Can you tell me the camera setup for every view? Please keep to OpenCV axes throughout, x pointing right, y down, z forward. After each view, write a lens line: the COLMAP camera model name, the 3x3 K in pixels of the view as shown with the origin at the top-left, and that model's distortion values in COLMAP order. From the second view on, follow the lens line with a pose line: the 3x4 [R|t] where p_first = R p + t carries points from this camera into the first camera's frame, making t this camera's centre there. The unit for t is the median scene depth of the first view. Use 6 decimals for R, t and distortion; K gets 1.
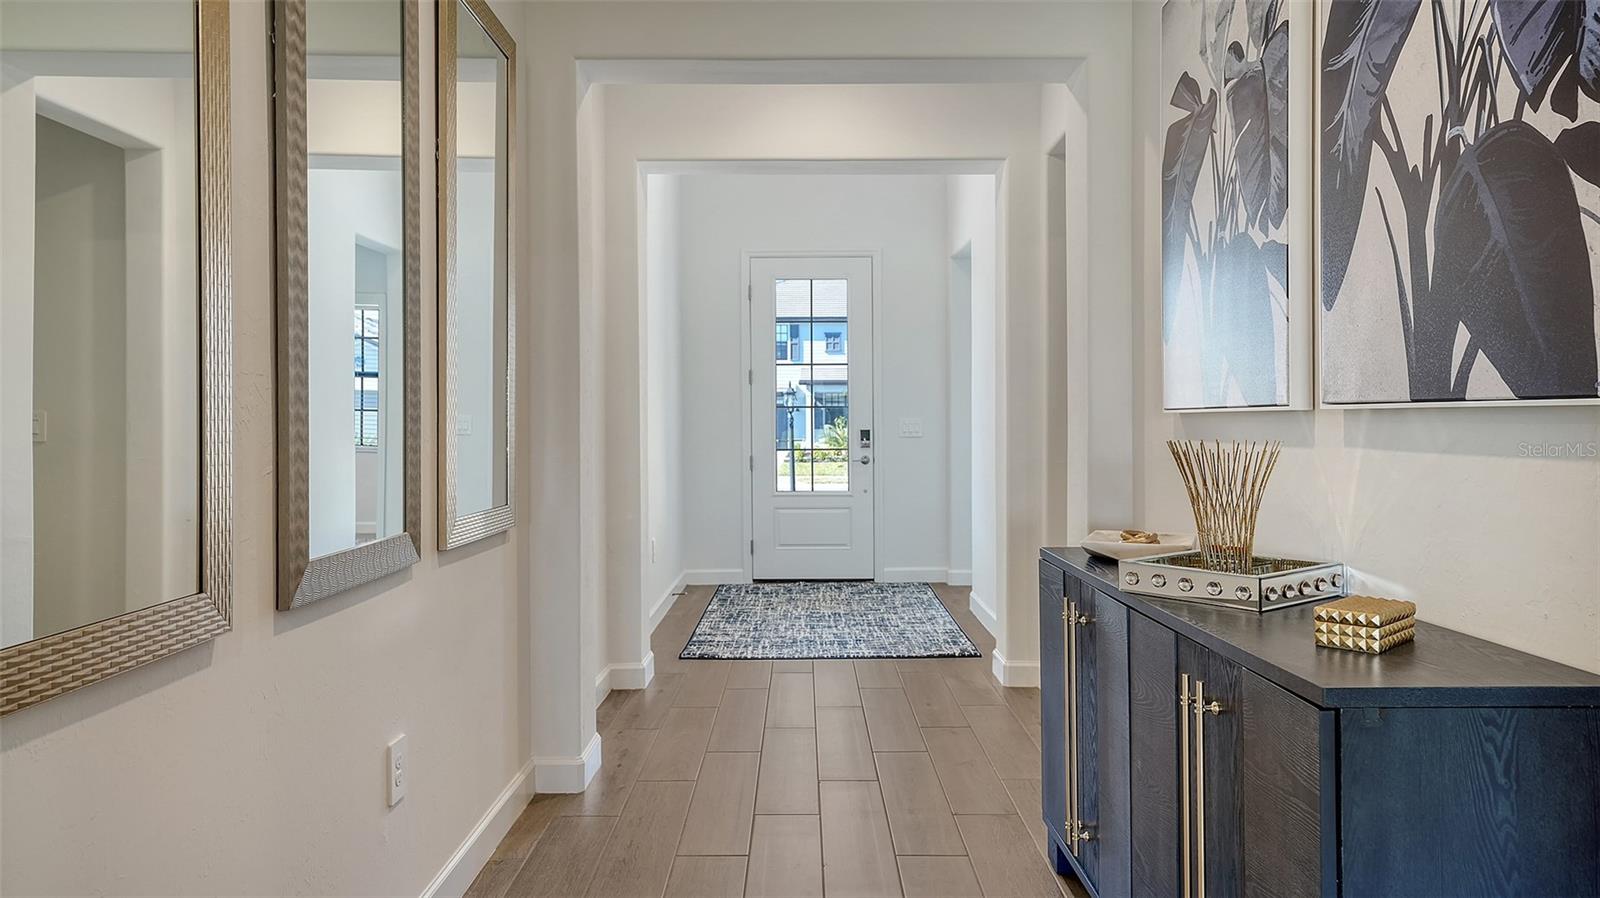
lens RADIAL K [[1016.5, 0, 798.9], [0, 1016.5, 443.2], [0, 0, 1]] dist [0.008086, 0.000398]
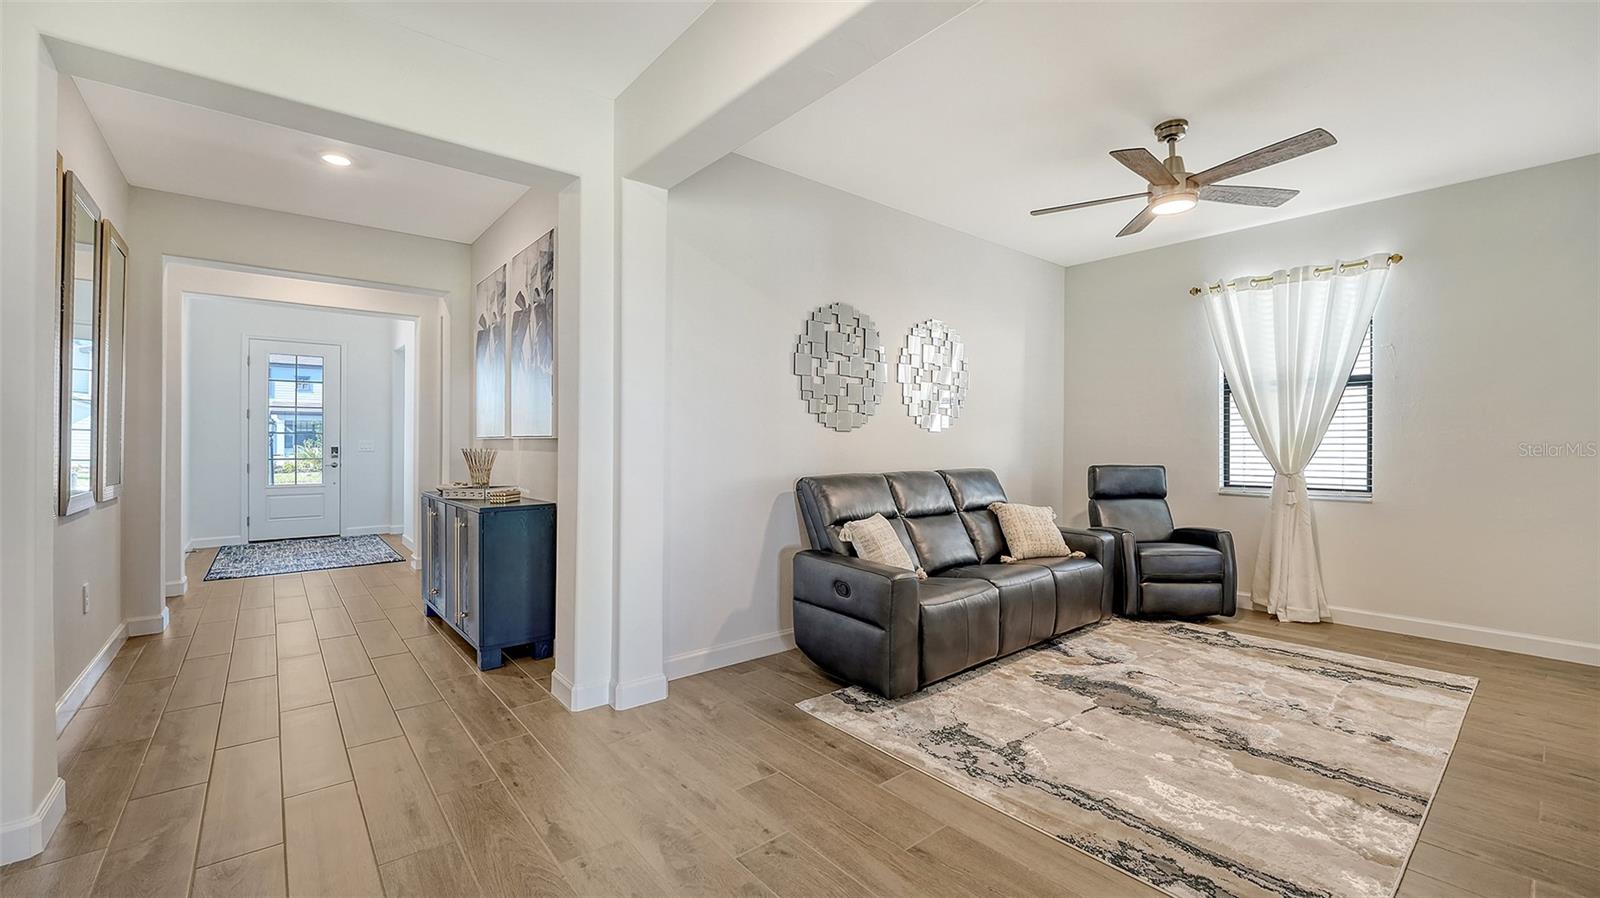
lens RADIAL K [[643.5, 0, 791.0], [0, 643.5, 439.1], [0, 0, 1]] dist [-0.015745, -0.000103]
pose [[0.769610, 0.011067, 0.638418, -0.033973], [0.007674, 0.999617, -0.026579, 0.008513], [-0.638468, 0.025355, 0.769231, -0.364801]]
